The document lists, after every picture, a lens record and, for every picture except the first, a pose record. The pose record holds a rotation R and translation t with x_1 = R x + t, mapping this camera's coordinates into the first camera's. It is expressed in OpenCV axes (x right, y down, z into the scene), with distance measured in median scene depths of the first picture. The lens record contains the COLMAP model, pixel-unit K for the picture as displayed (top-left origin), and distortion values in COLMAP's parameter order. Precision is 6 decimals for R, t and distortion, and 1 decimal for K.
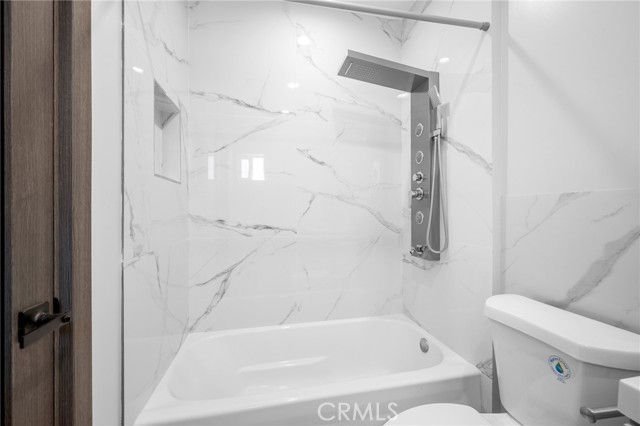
lens RADIAL K [[265.3, 0, 319.6], [0, 265.3, 210.7], [0, 0, 1]] dist [0.000411, 0.000008]
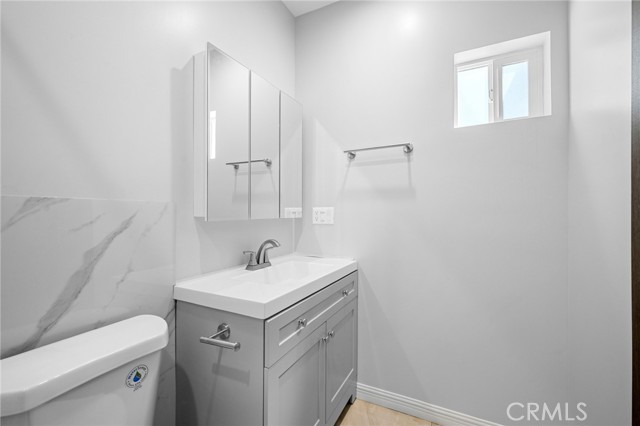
lens RADIAL K [[265.3, 0, 321.3], [0, 265.3, 212.8], [0, 0, 1]] dist [0.000411, 0.000008]
pose [[-0.775907, 0.003968, 0.630835, -0.238914], [0.004764, 0.999989, -0.000430, -0.019054], [-0.630830, 0.002672, -0.775917, 1.198041]]
